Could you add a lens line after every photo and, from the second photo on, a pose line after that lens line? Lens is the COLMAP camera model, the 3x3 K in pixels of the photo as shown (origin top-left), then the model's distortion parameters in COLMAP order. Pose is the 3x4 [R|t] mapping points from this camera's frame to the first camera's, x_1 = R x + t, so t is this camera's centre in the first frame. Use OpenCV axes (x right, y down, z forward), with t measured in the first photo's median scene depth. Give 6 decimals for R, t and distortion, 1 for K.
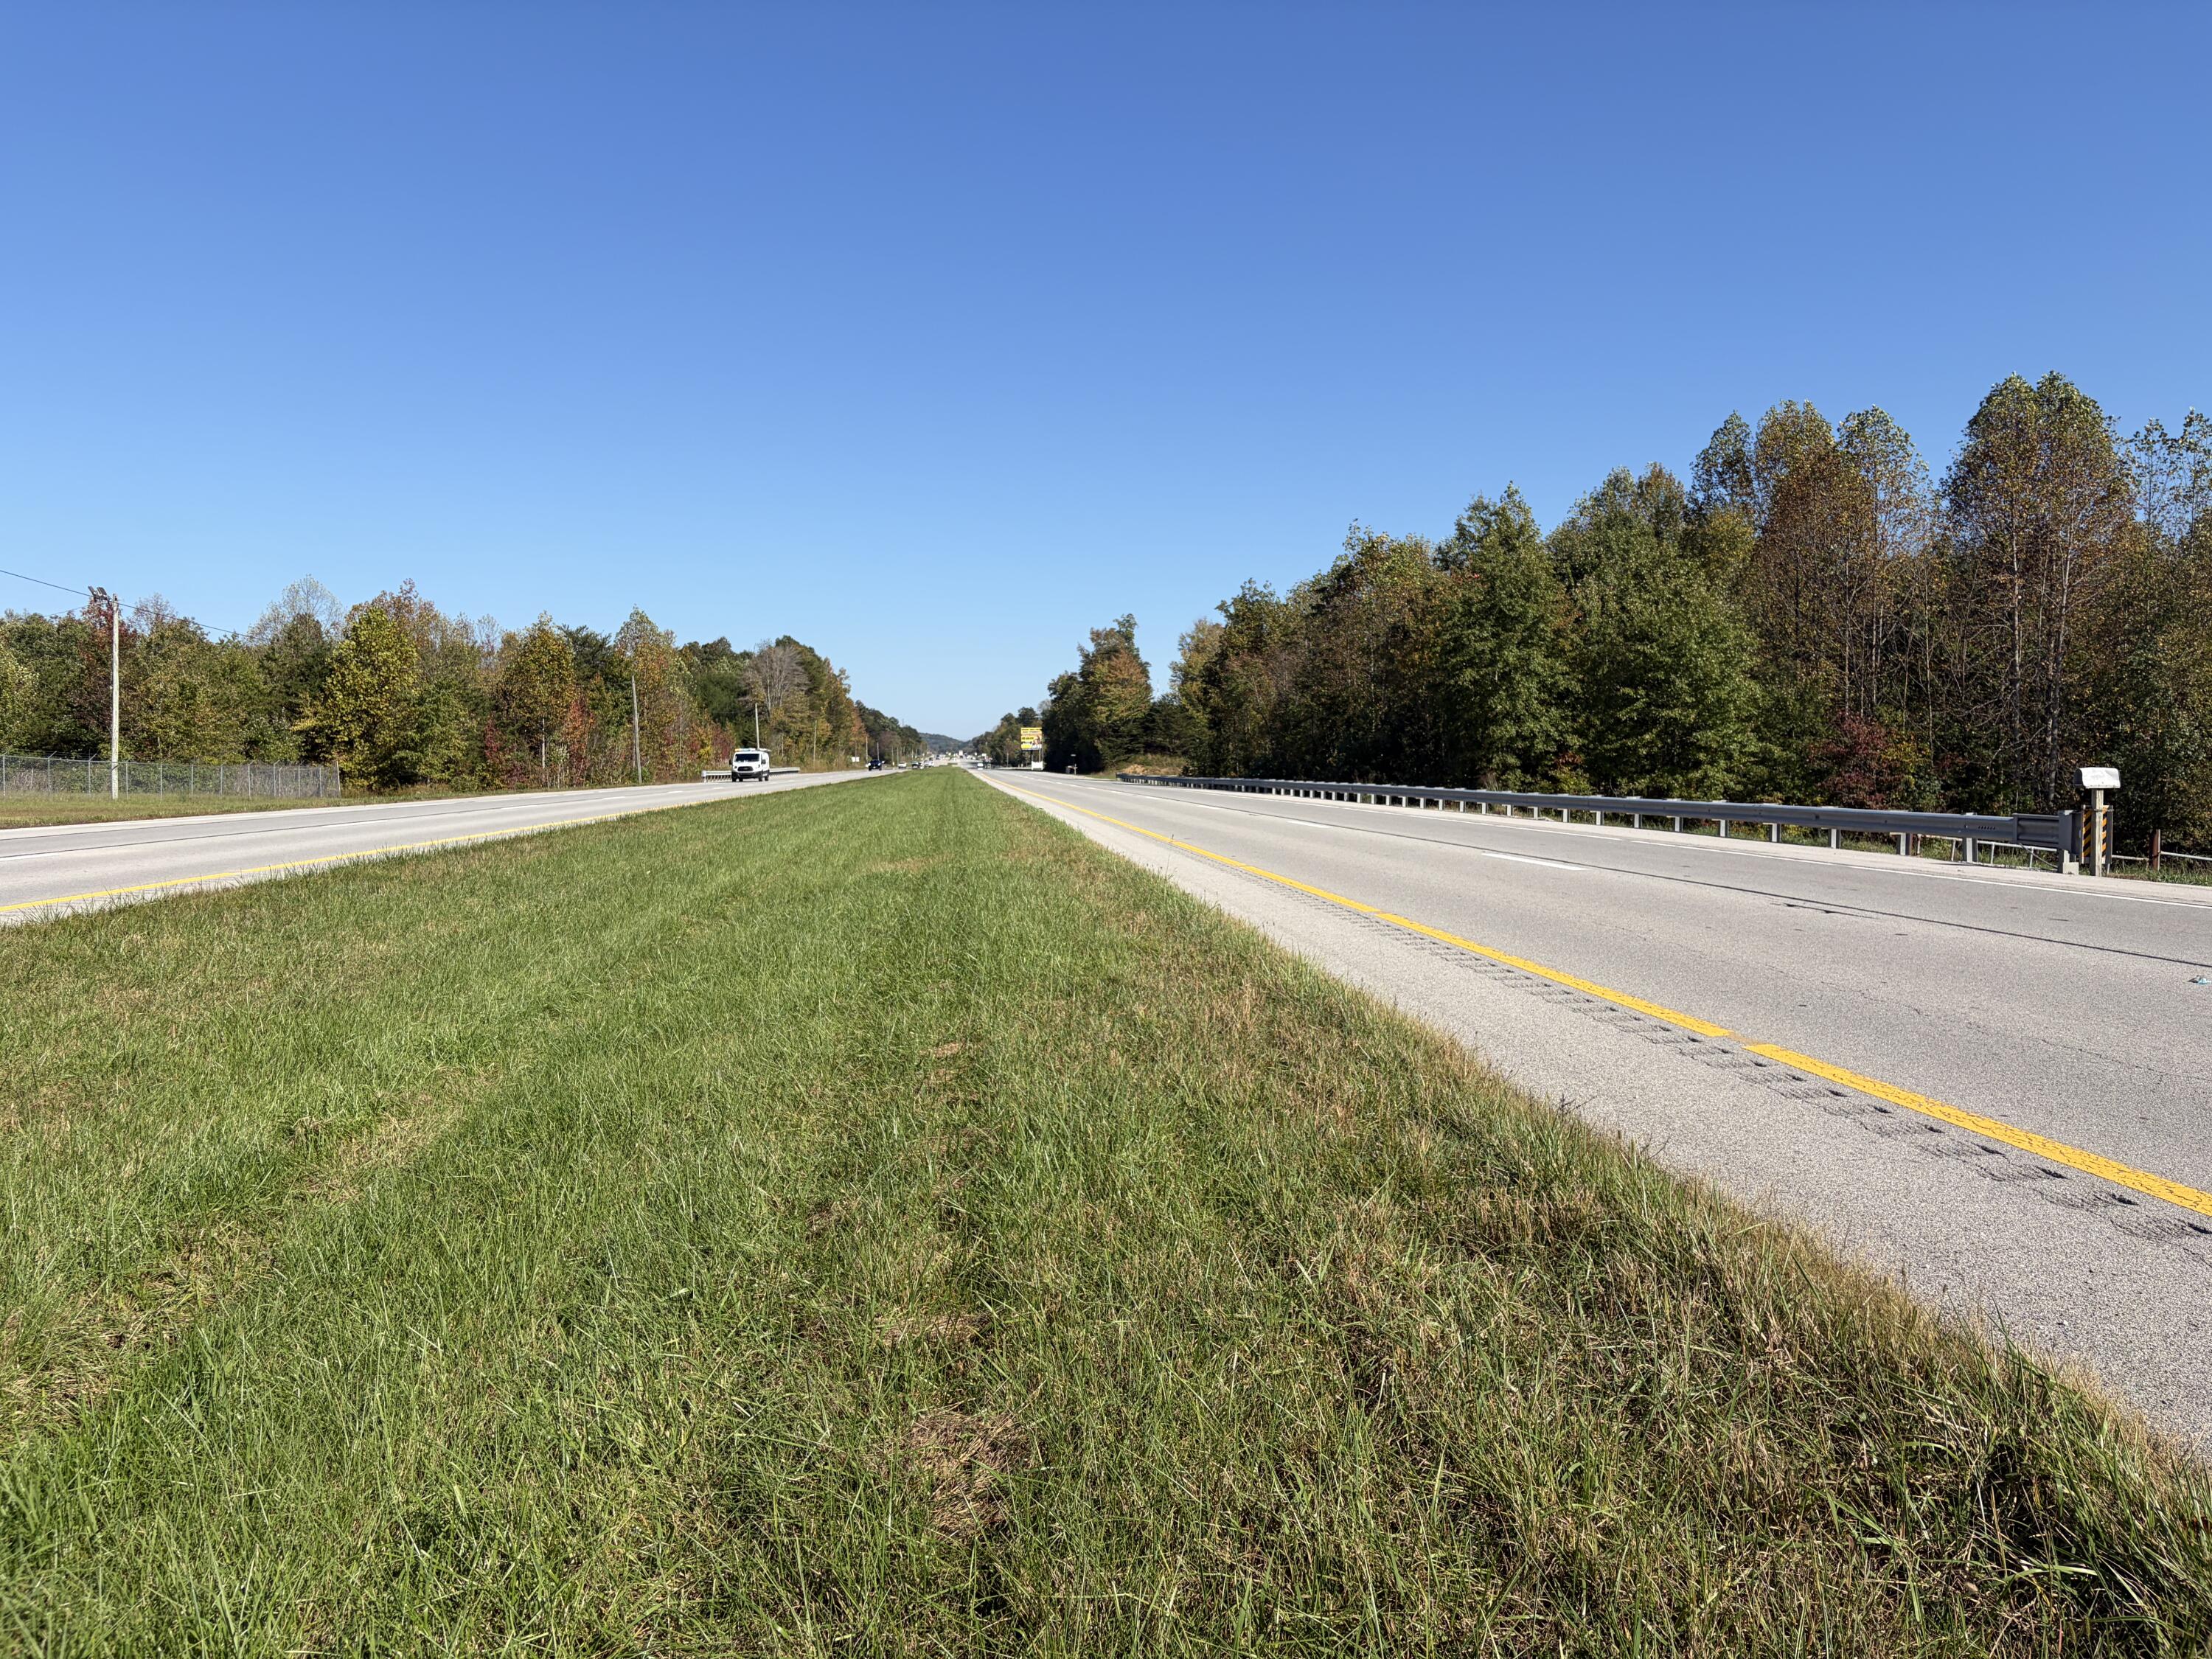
lens RADIAL K [[1676.6, 0, 1100.5], [0, 1676.6, 848.9], [0, 0, 1]] dist [0.049231, -0.054862]
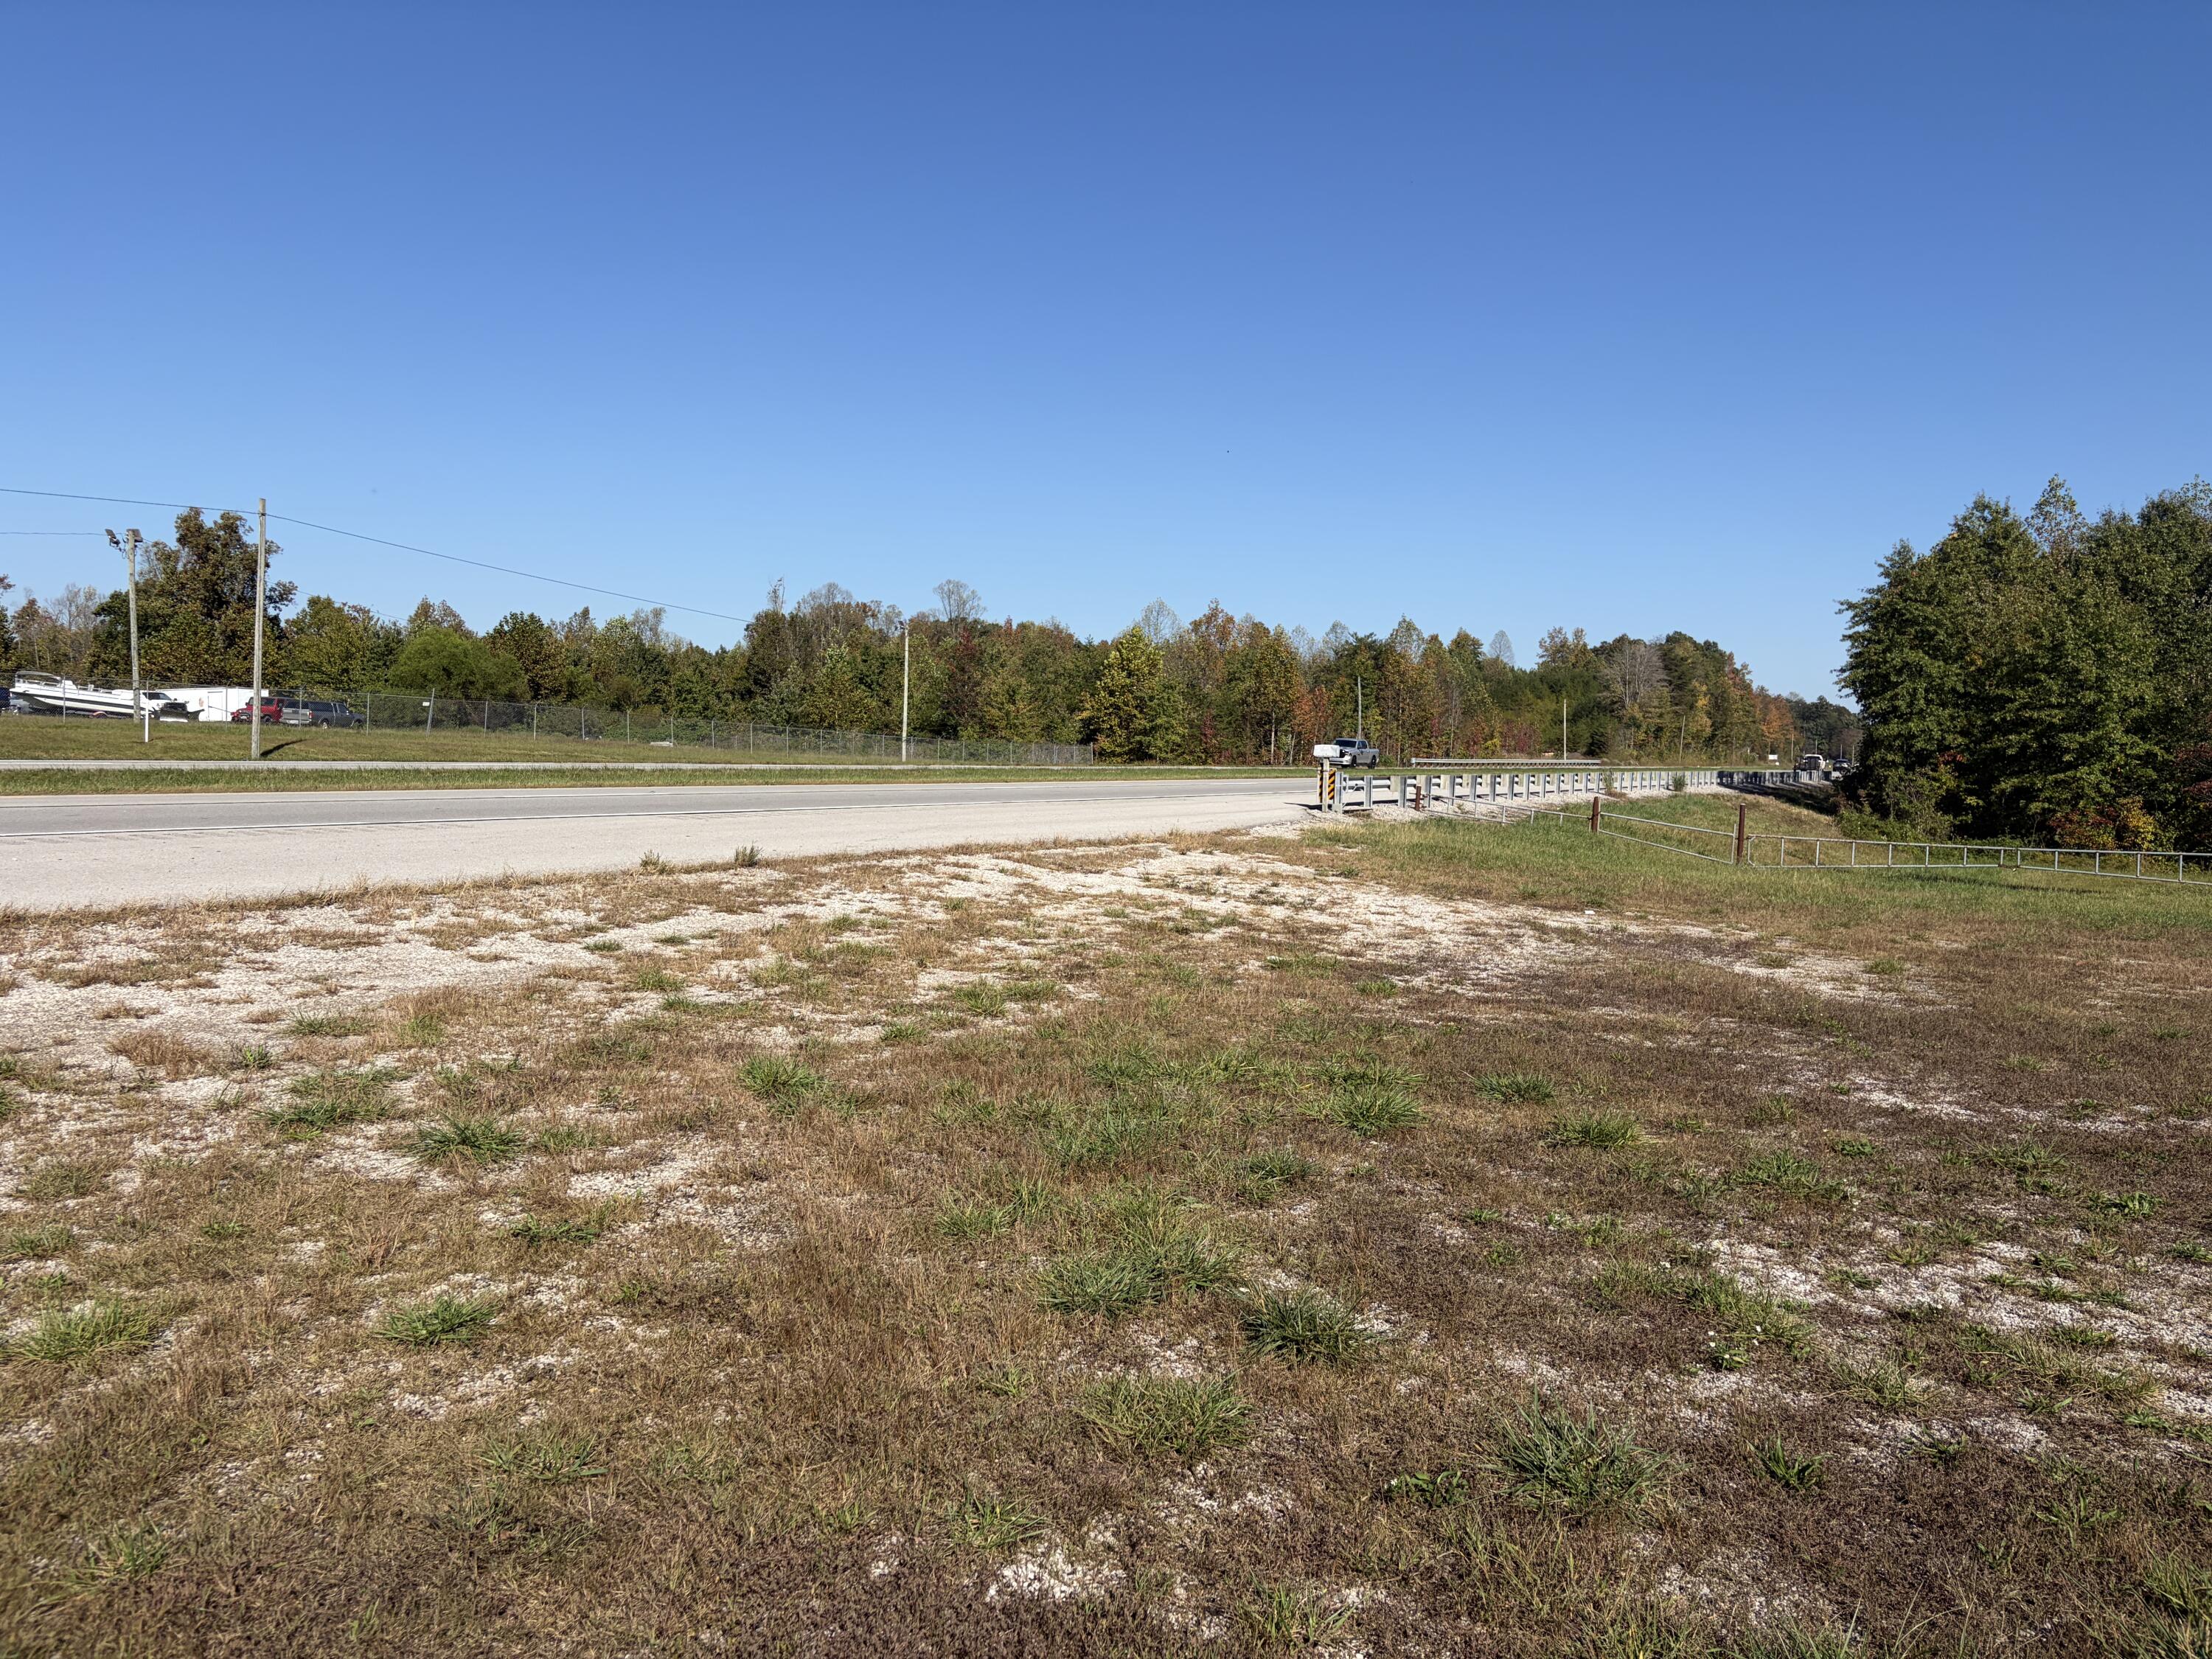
lens RADIAL K [[1662.8, 0, 1101.8], [0, 1662.8, 843.4], [0, 0, 1]] dist [0.044317, -0.046099]
pose [[0.839707, 0.052020, -0.540542, 0.316968], [-0.051915, 0.998532, 0.015448, 0.008209], [0.540552, 0.015090, 0.841175, -0.114311]]
